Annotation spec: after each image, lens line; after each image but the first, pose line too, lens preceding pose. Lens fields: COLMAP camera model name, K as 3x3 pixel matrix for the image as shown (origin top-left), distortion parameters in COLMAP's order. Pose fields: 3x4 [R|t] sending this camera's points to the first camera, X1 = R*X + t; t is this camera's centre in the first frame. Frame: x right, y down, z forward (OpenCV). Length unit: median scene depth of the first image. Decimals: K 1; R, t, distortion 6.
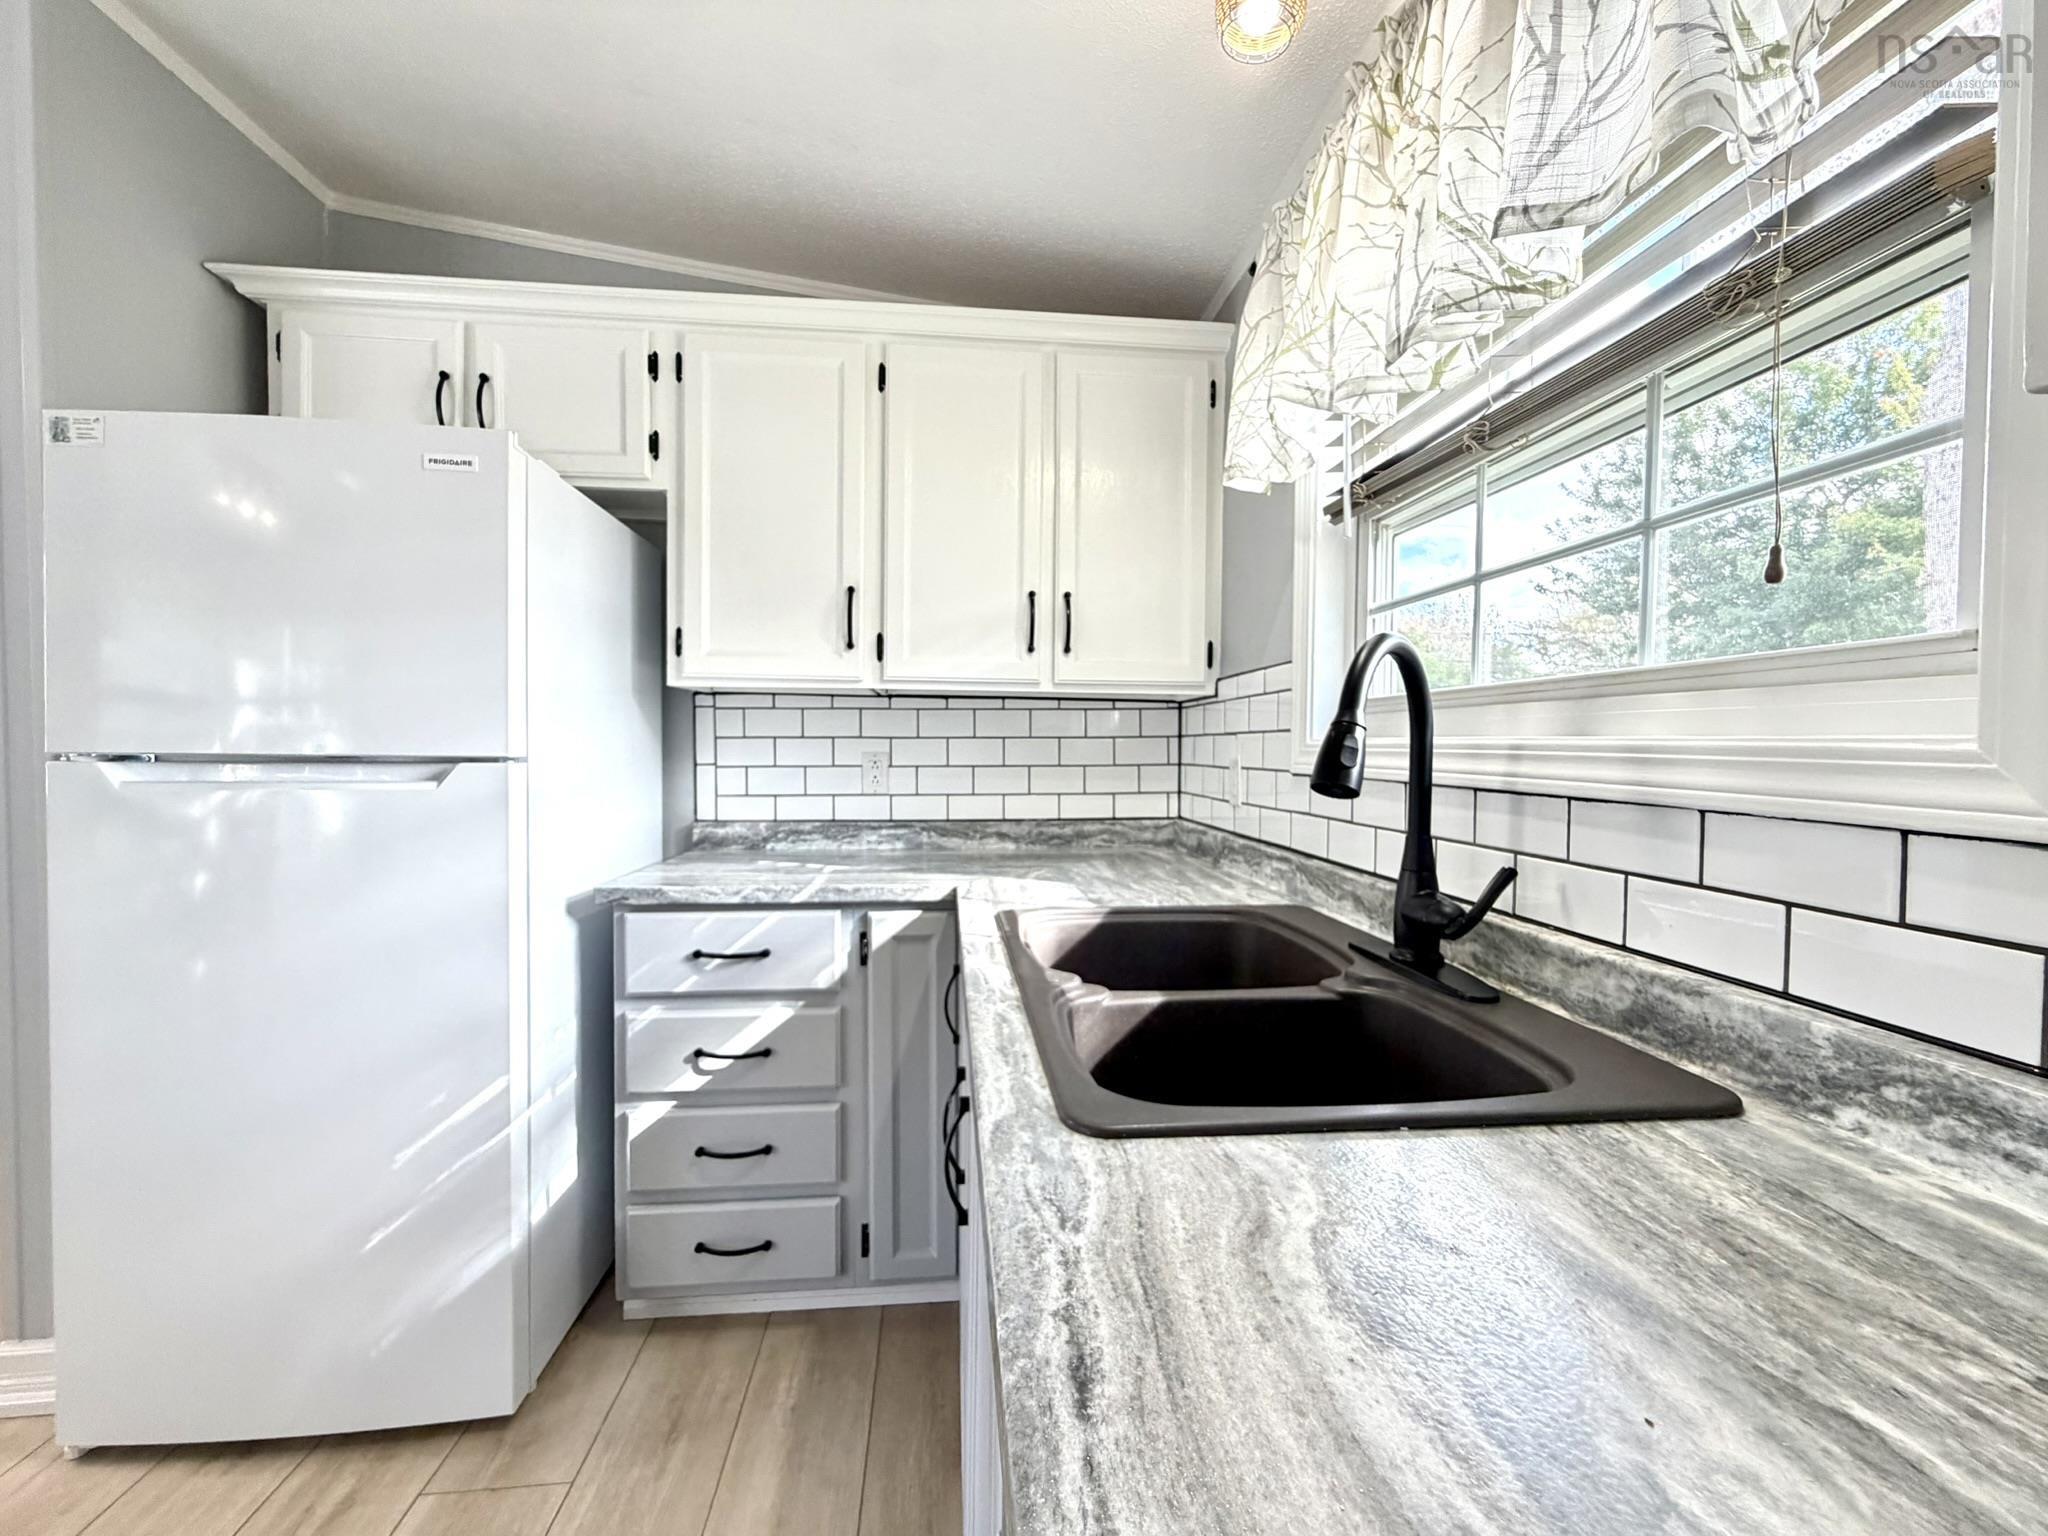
lens RADIAL K [[819.1, 0, 1020.8], [0, 819.1, 771.1], [0, 0, 1]] dist [-0.000476, 0.000332]
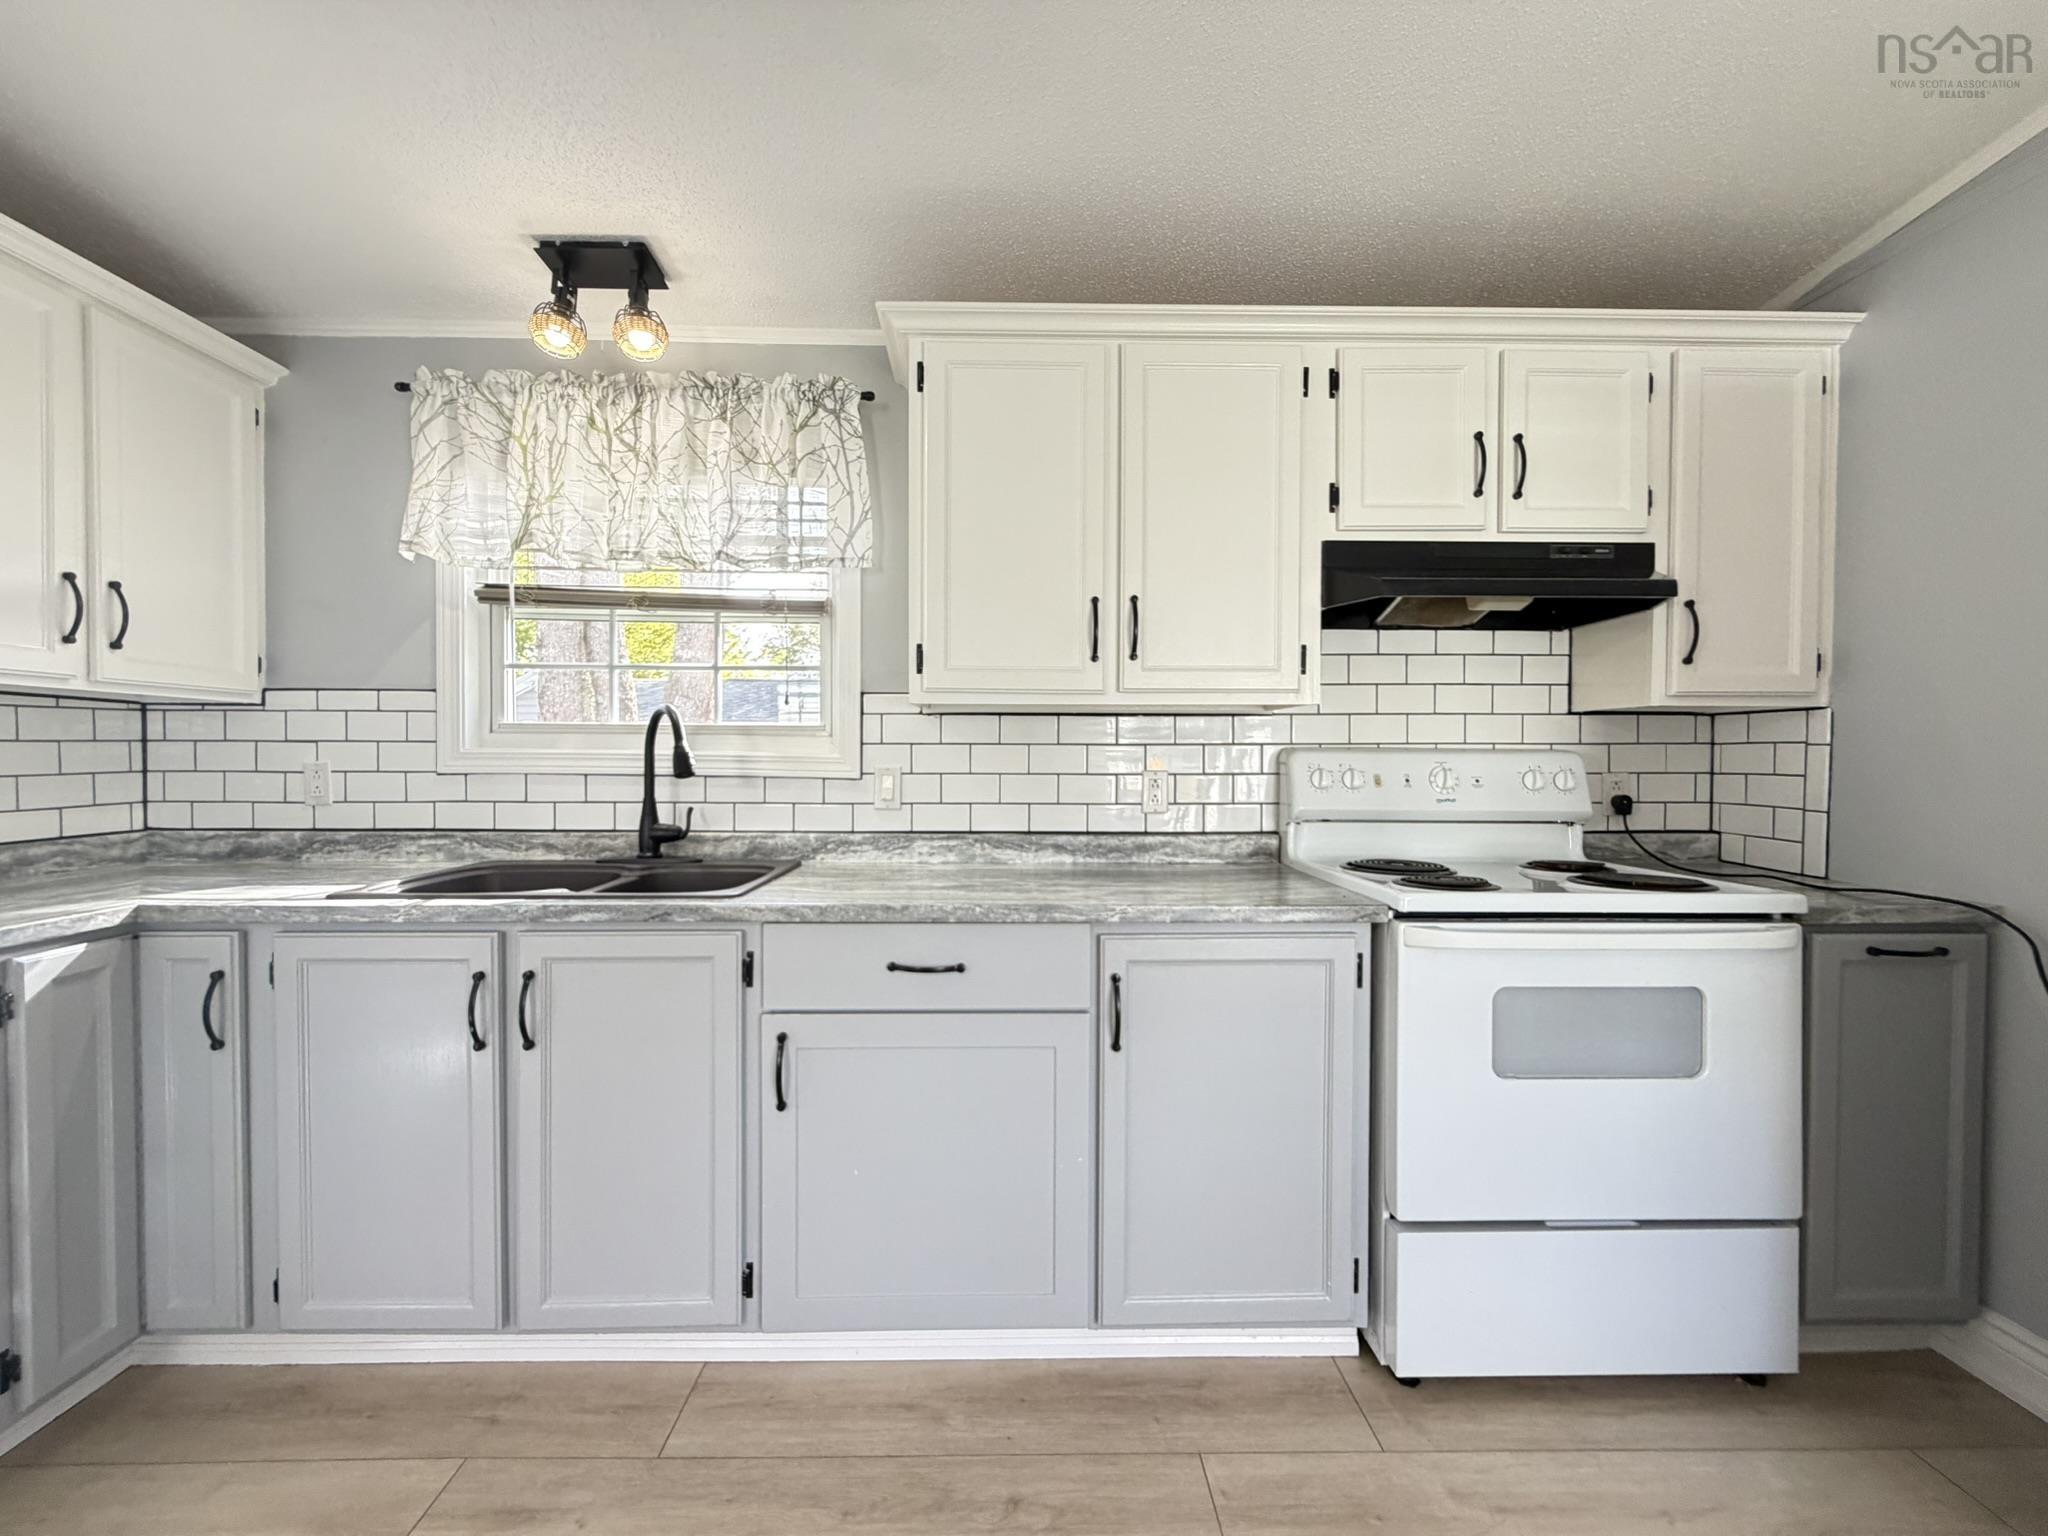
lens RADIAL K [[819.1, 0, 1019.7], [0, 819.1, 769.3], [0, 0, 1]] dist [-0.000476, 0.000332]
pose [[0.072161, -0.021938, 0.997152, -0.871688], [0.022875, 0.999531, 0.020335, -0.009166], [-0.997131, 0.021342, 0.072629, -0.058584]]
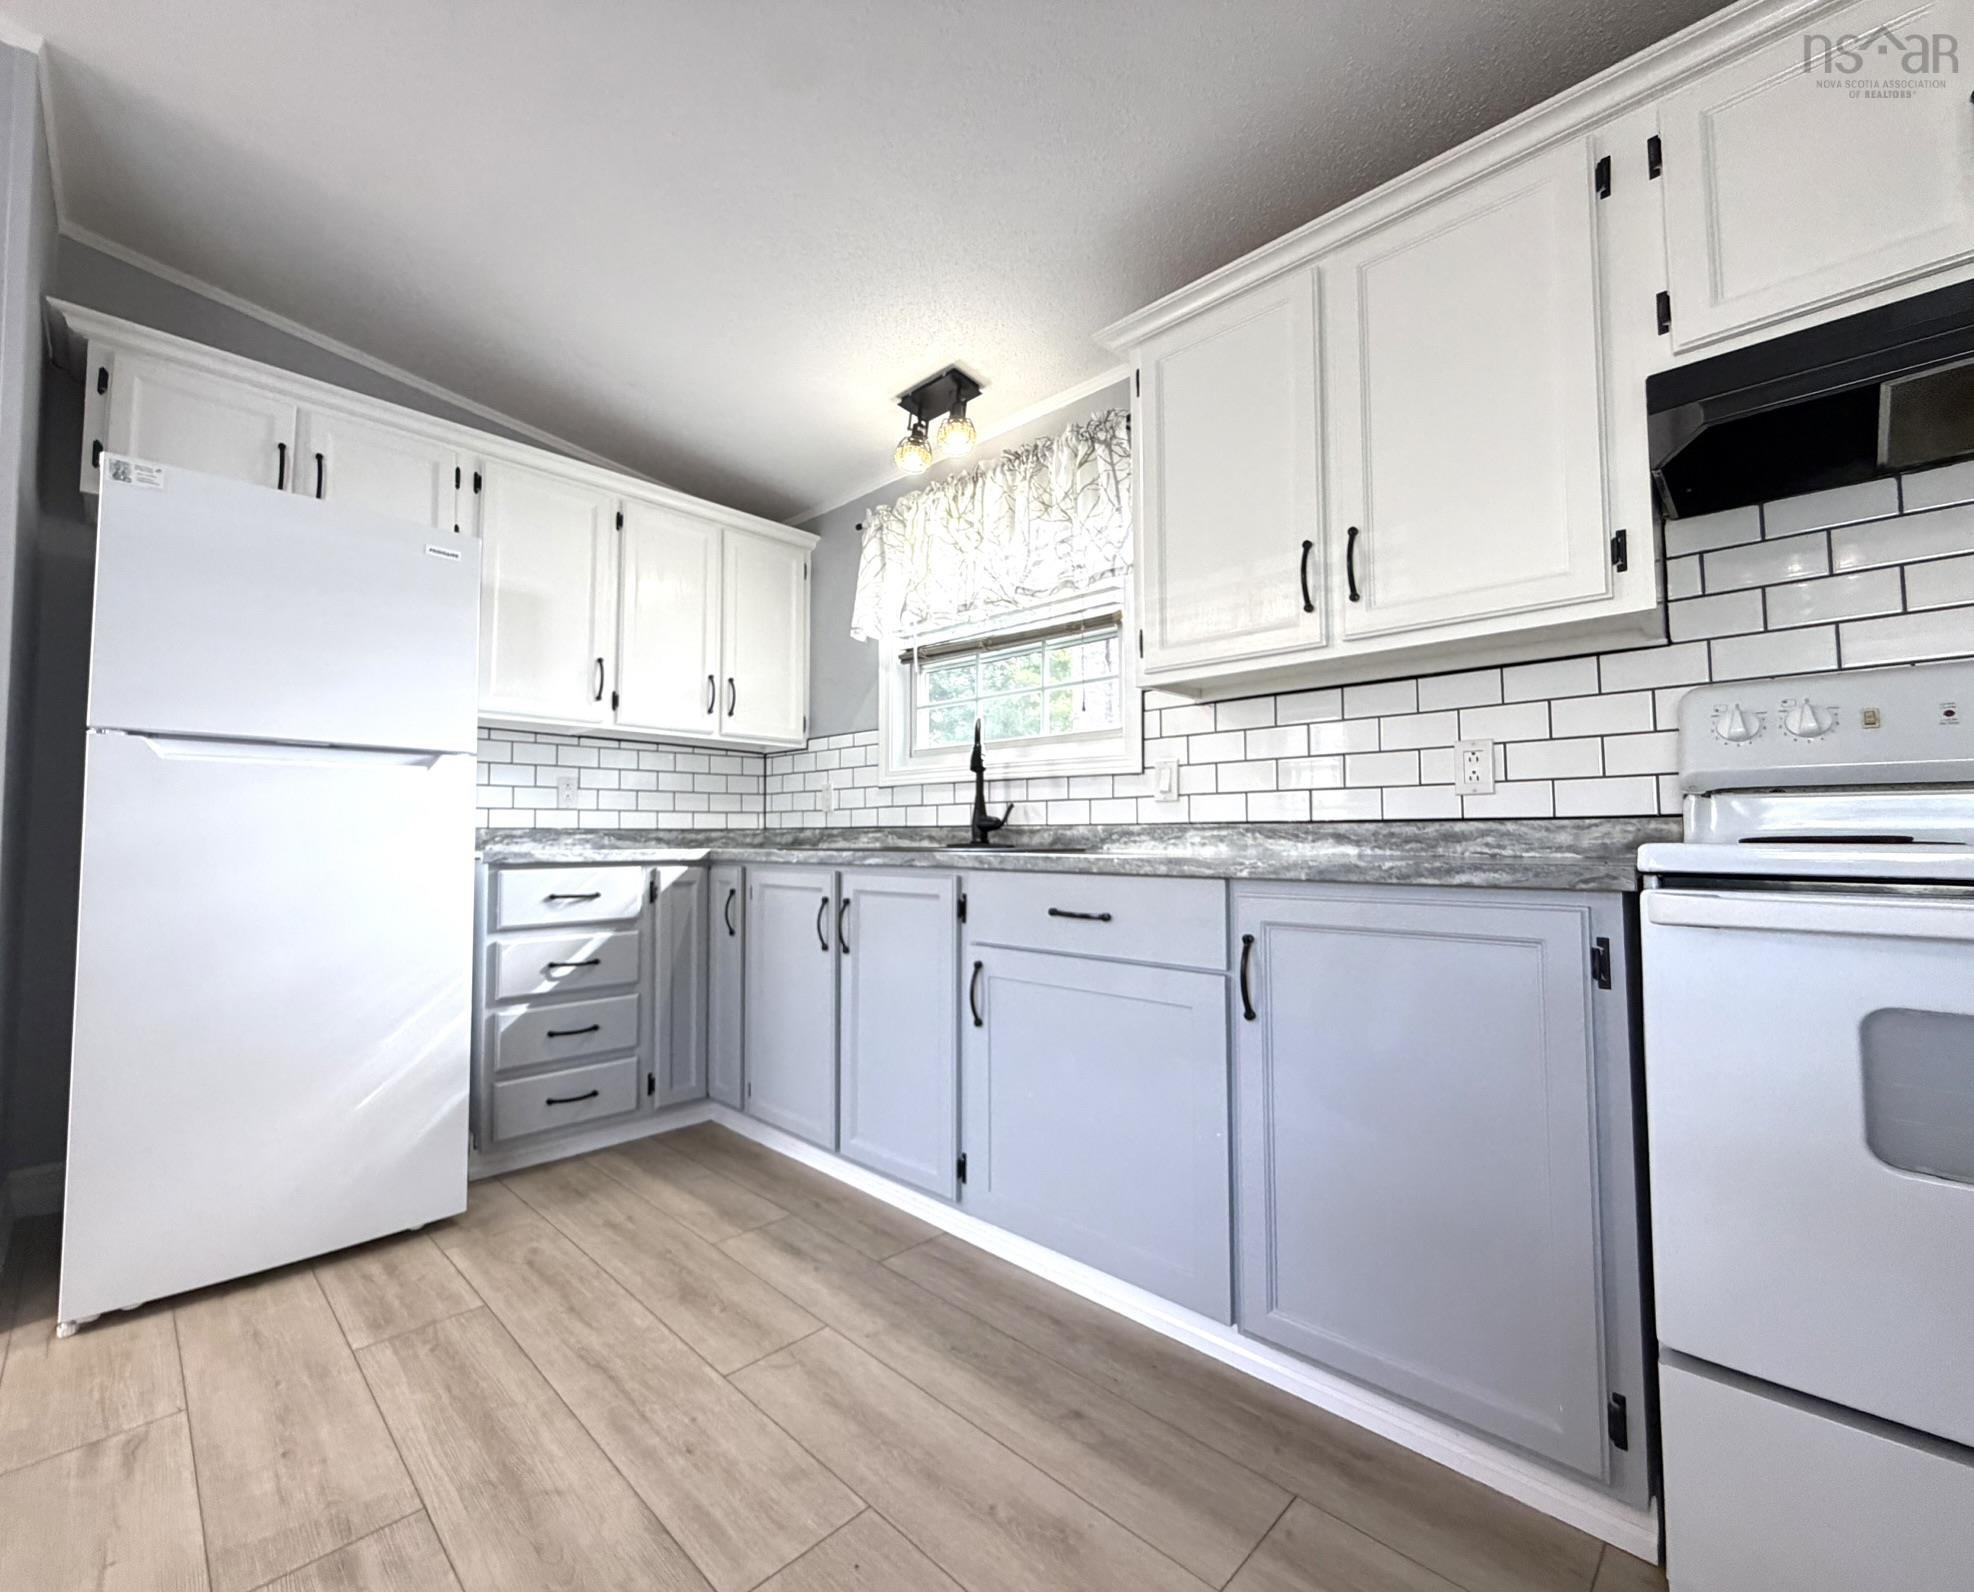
lens RADIAL K [[848.3, 0, 910.1], [0, 848.3, 800.1], [0, 0, 1]] dist [-0.000873, -0.000002]
pose [[0.786542, 0.023408, 0.617092, -0.769477], [0.020617, 0.997729, -0.064126, 0.148028], [-0.617192, 0.063160, 0.784273, -0.557865]]
